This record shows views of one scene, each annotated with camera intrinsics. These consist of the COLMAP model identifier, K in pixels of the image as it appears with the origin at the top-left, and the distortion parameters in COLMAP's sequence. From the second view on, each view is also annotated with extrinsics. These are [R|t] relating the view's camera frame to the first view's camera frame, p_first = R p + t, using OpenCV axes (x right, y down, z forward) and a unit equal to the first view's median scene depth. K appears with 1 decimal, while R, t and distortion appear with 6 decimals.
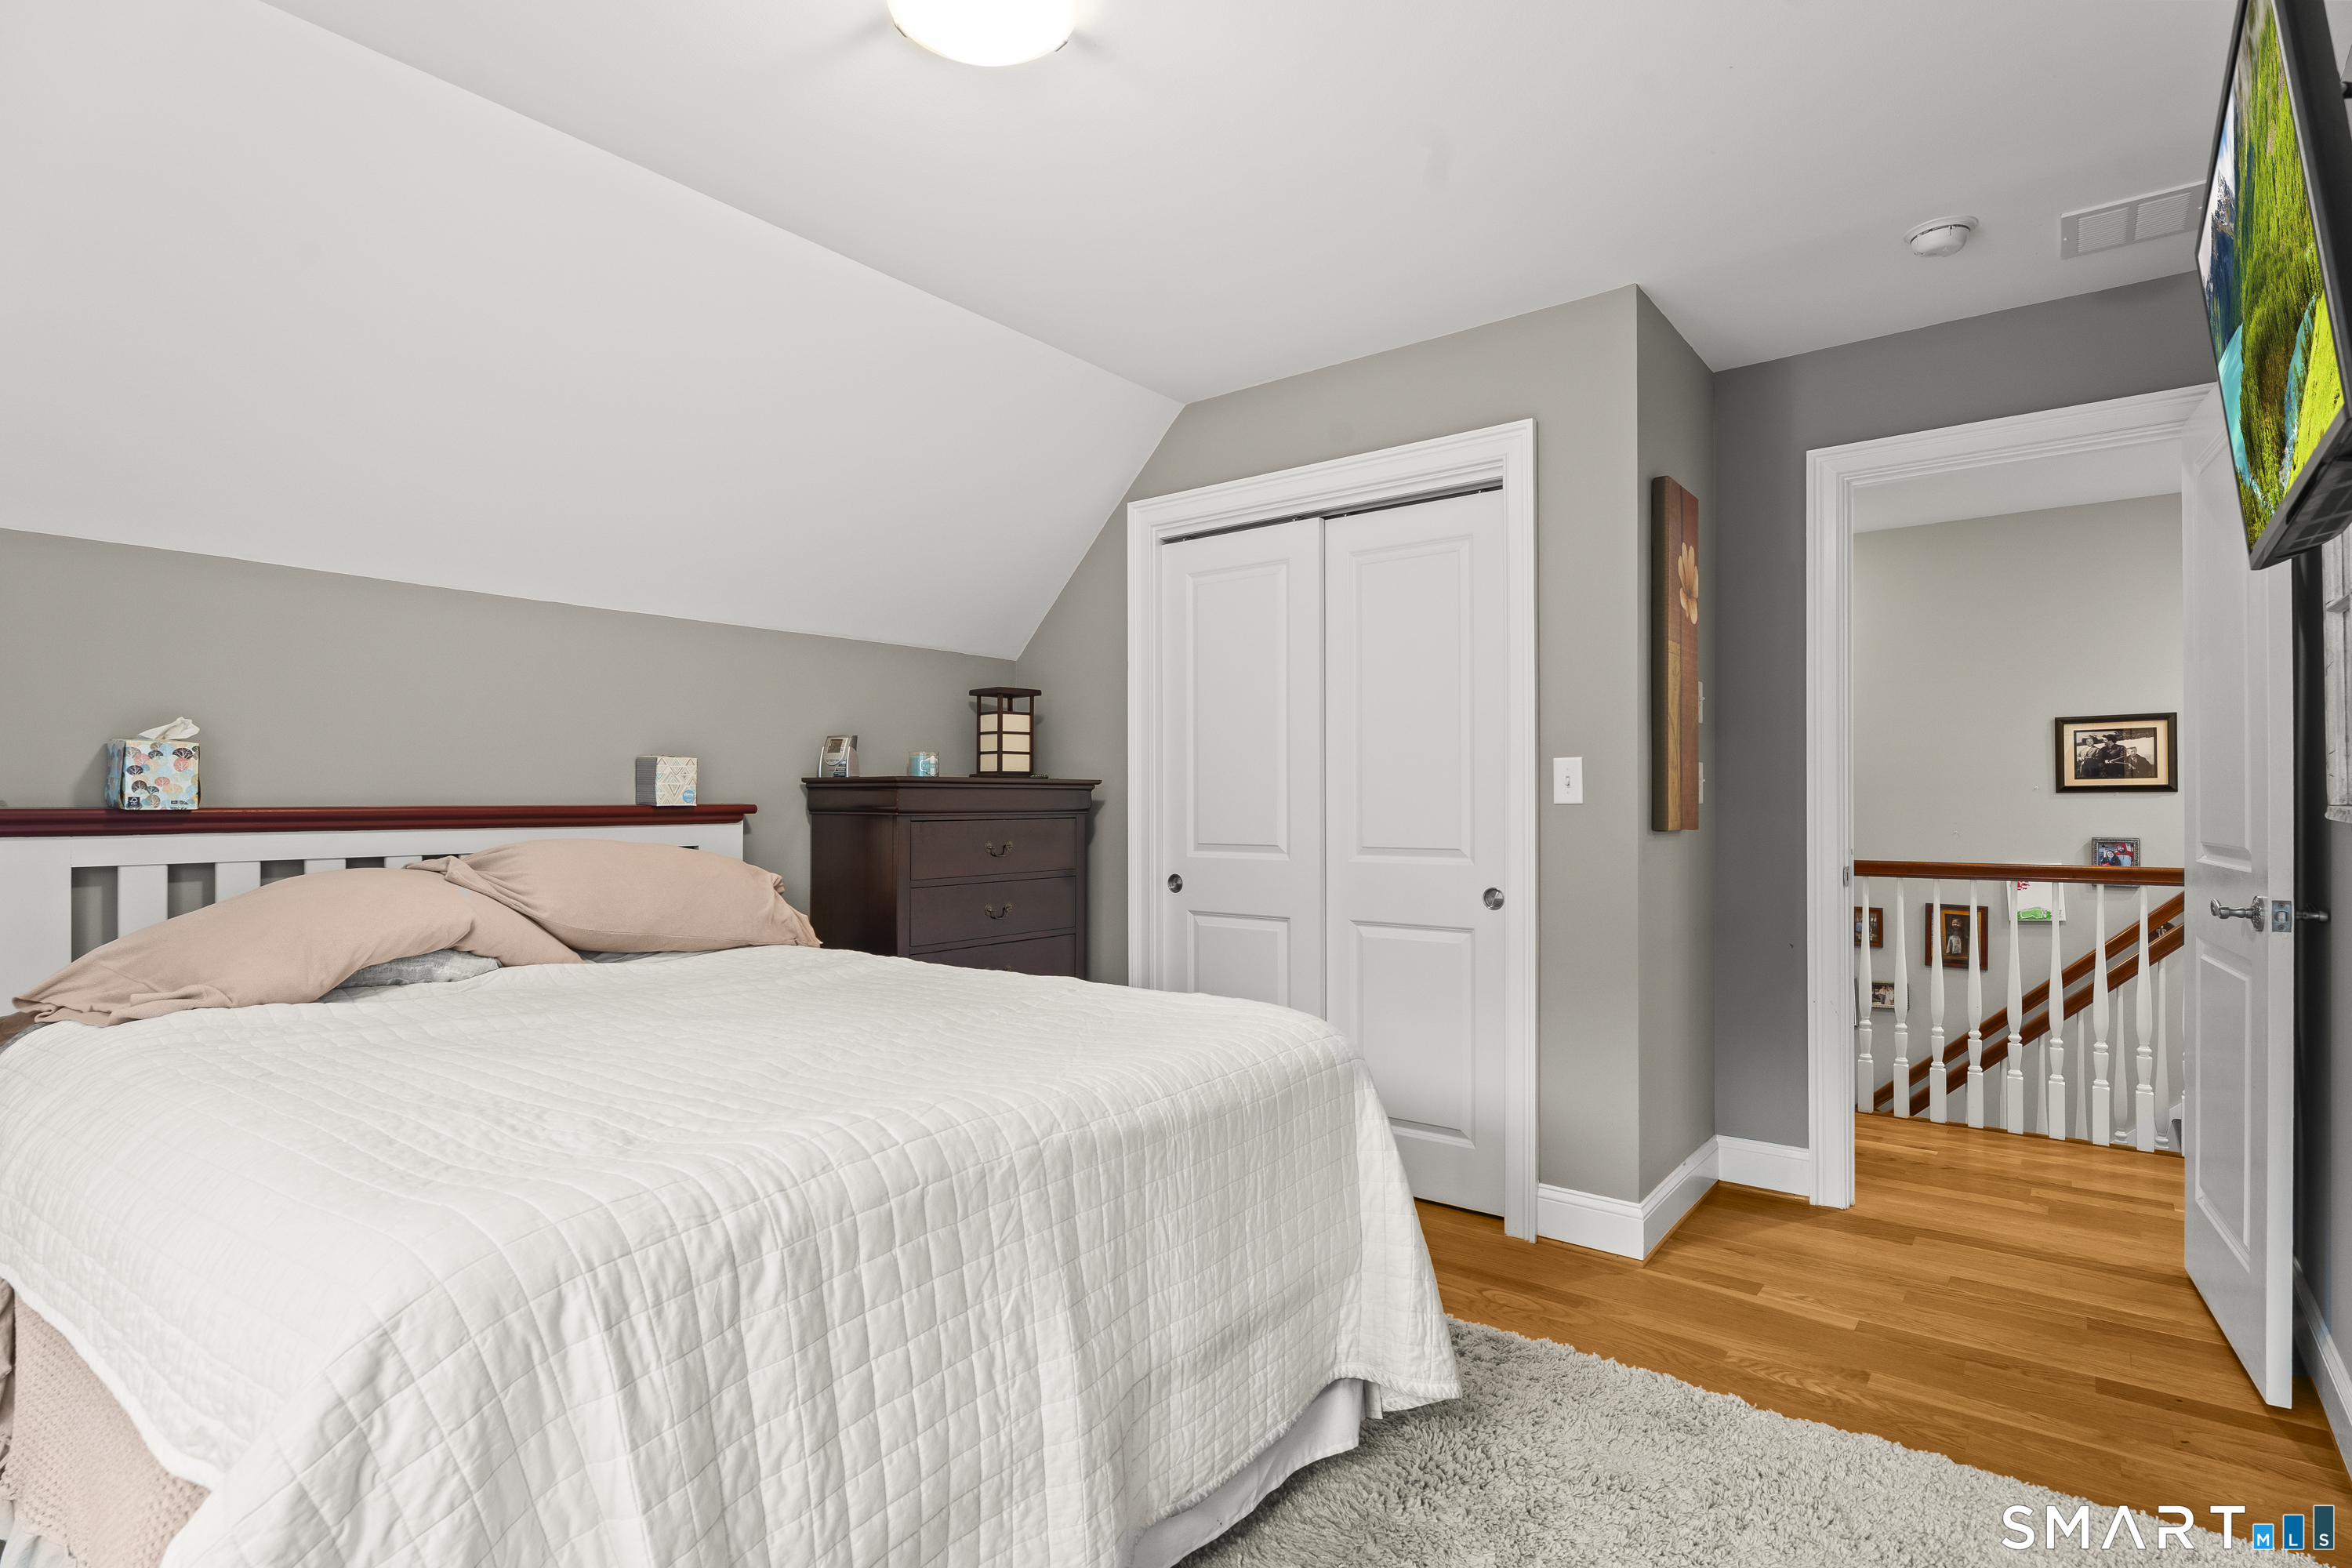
lens RADIAL K [[1144.0, 0, 1177.5], [0, 1144.0, 791.0], [0, 0, 1]] dist [-0.004084, -0.000343]
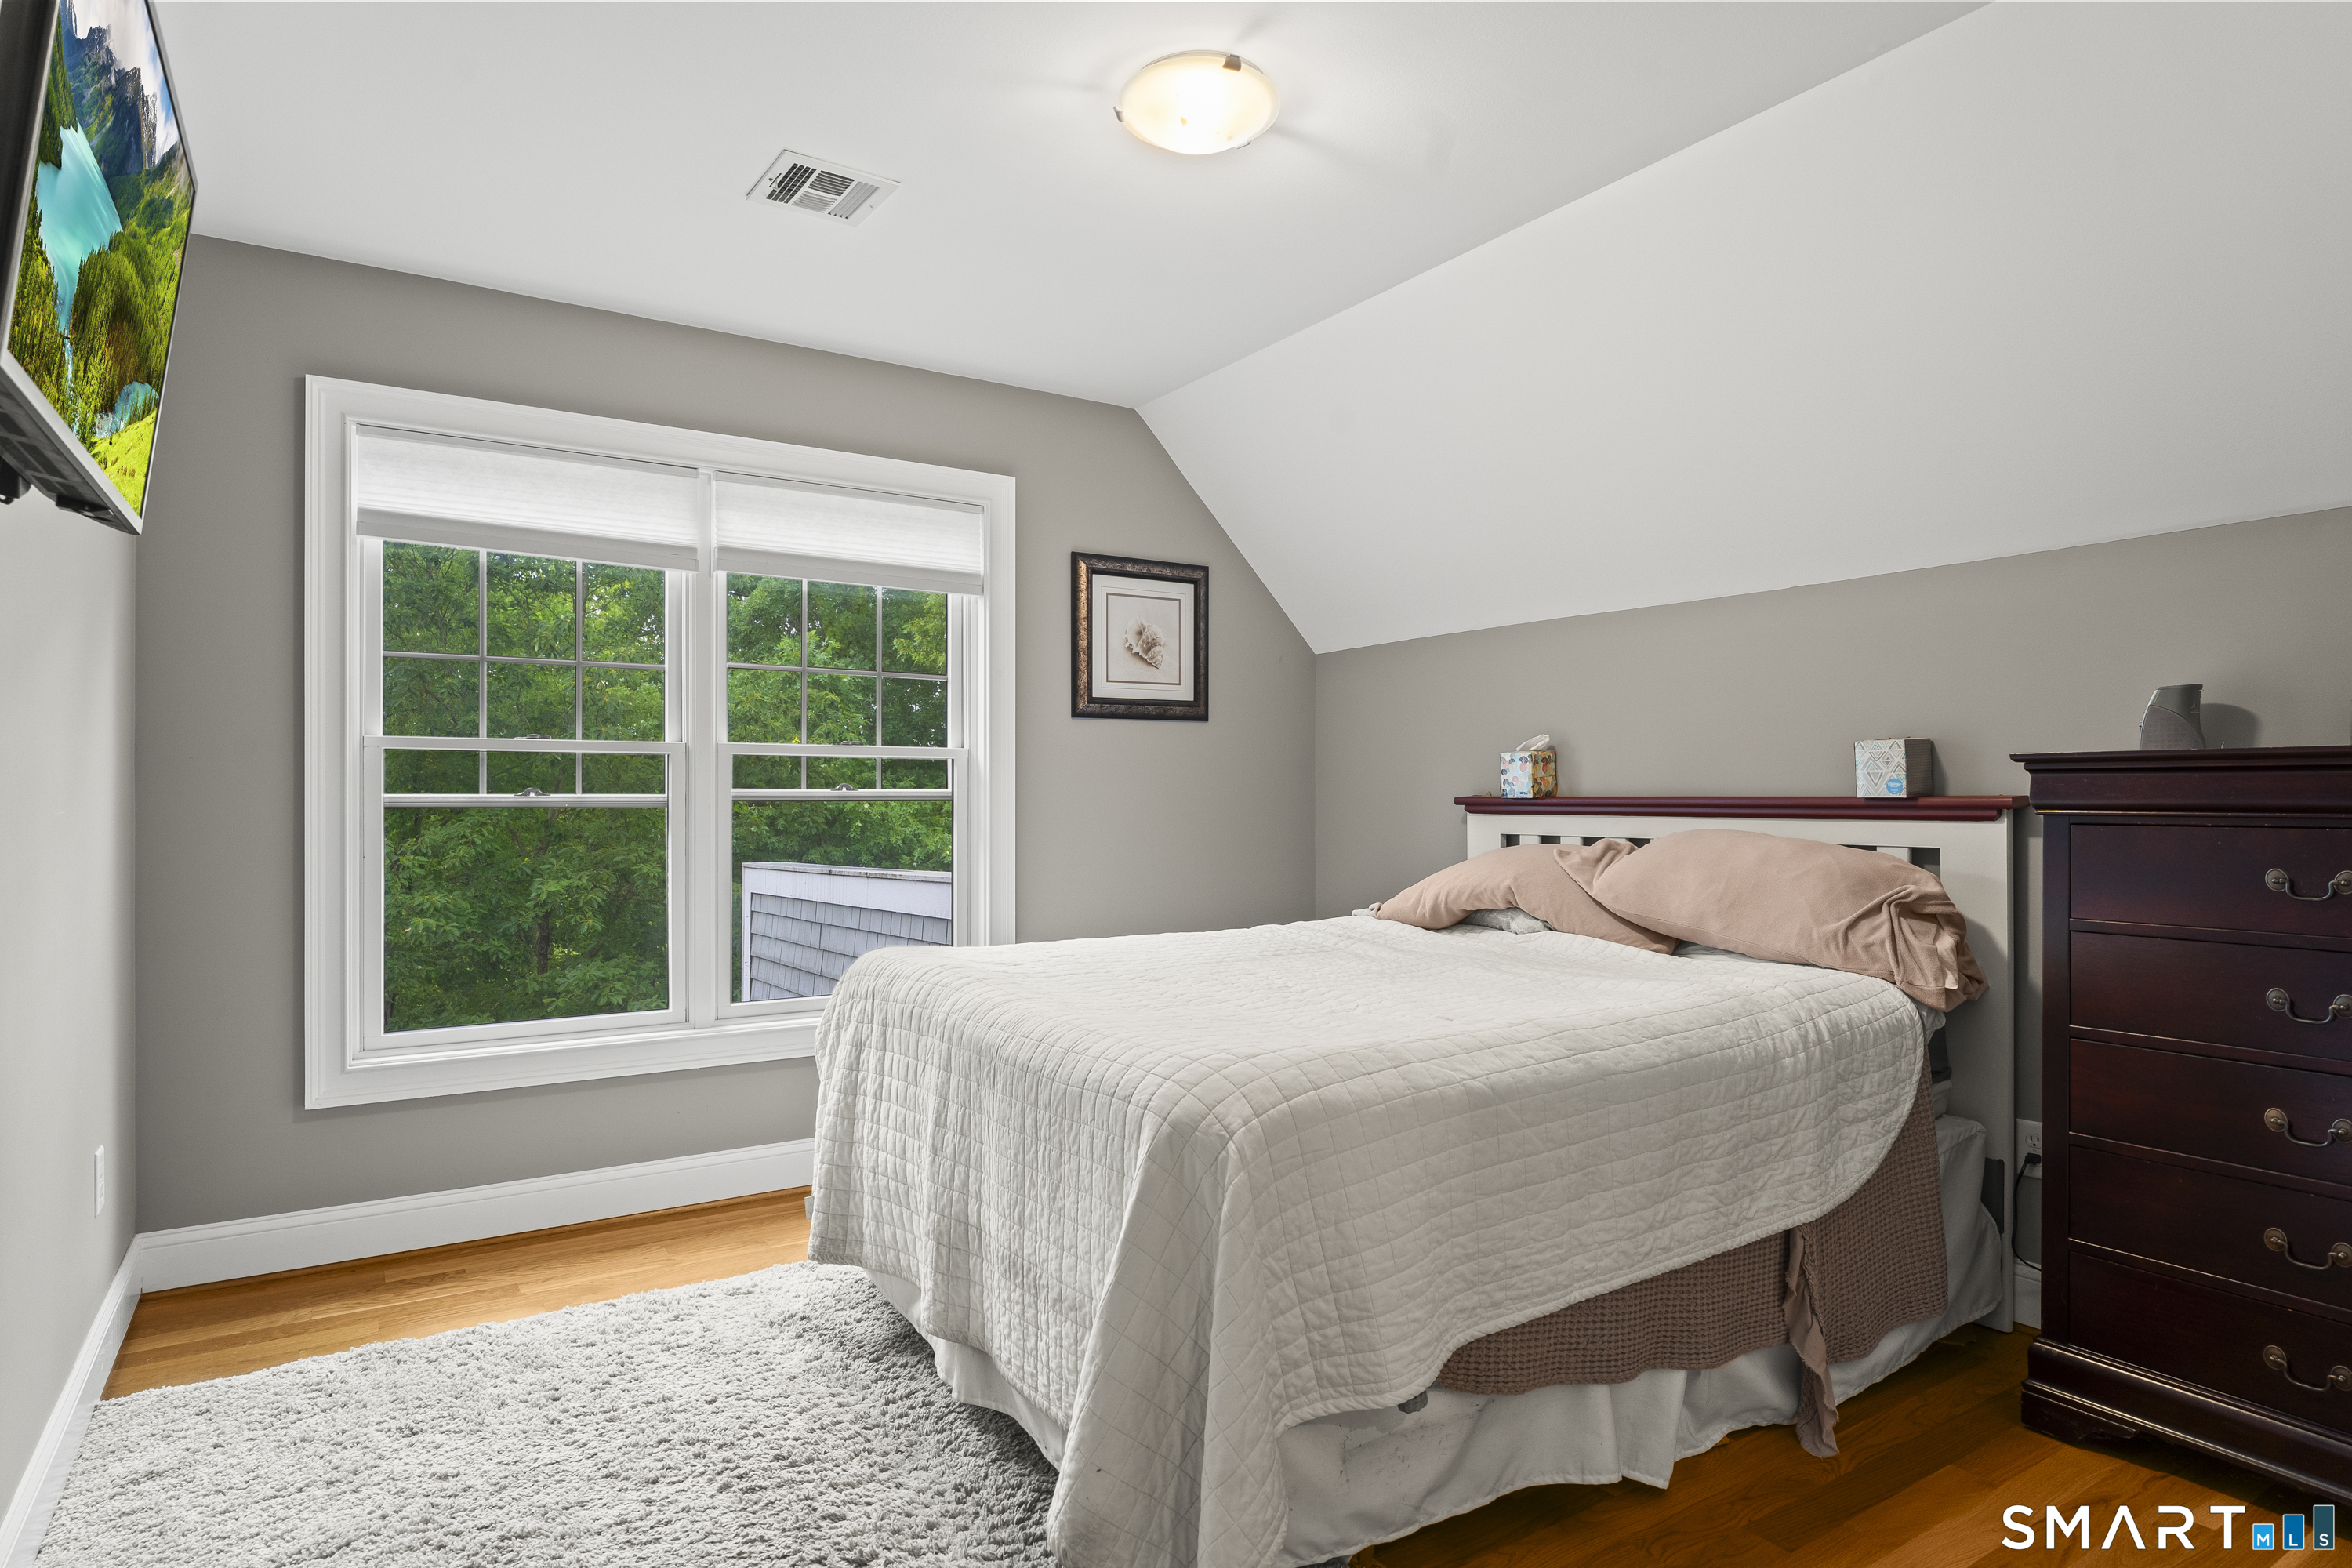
lens RADIAL K [[1291.5, 0, 1172.6], [0, 1291.5, 786.8], [0, 0, 1]] dist [-0.021794, 0.006647]
pose [[-0.331541, -0.002845, -0.943436, 0.638689], [0.007890, 0.999952, -0.005788, 0.006336], [0.943408, -0.009362, -0.331503, 0.838442]]
